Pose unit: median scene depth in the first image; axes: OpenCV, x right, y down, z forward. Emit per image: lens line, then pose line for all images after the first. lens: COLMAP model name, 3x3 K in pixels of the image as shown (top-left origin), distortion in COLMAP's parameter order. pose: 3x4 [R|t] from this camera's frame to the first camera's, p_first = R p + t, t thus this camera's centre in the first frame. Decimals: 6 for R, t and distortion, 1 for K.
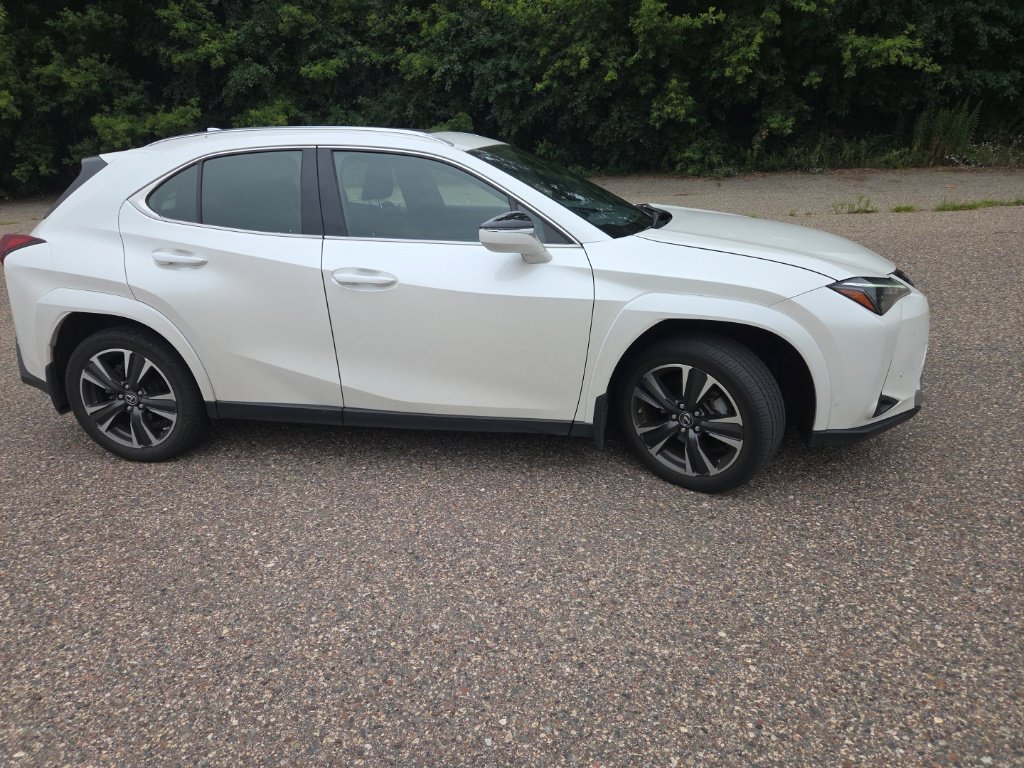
lens RADIAL K [[693.5, 0, 501.1], [0, 693.5, 388.8], [0, 0, 1]] dist [0.076790, -0.061403]
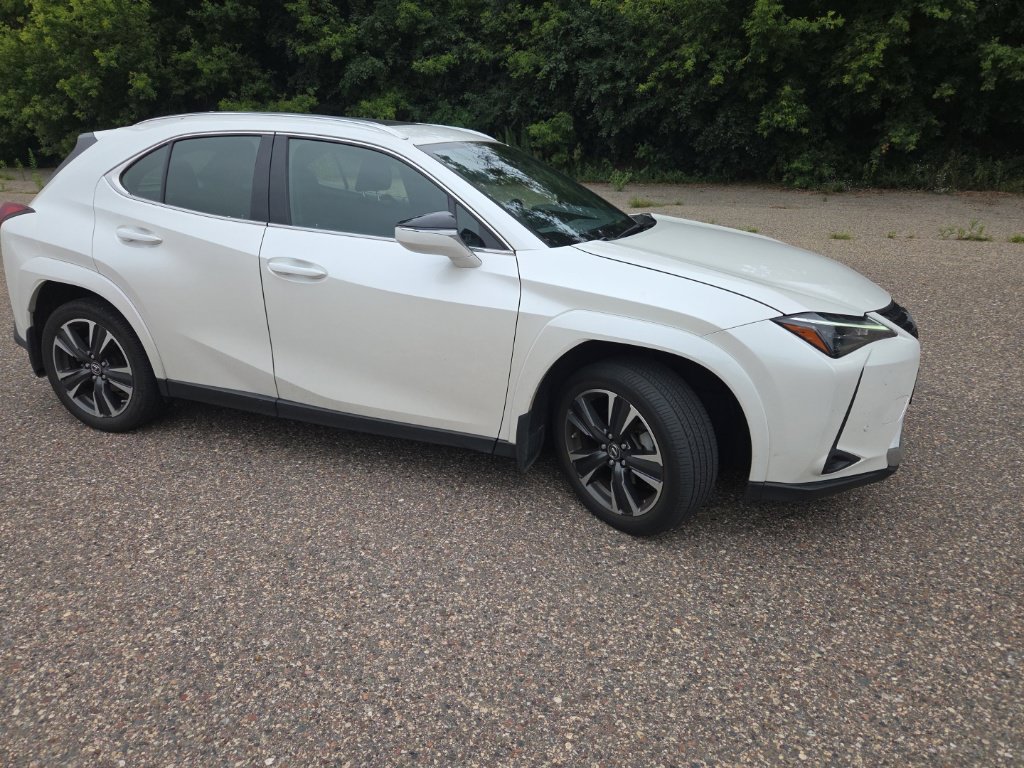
lens RADIAL K [[693.4, 0, 505.5], [0, 693.4, 380.5], [0, 0, 1]] dist [0.072640, -0.057148]
pose [[0.984307, 0.099466, -0.145761, 0.212417], [-0.100793, 0.994906, -0.001726, -0.027116], [0.144847, 0.016390, 0.989318, 0.067936]]
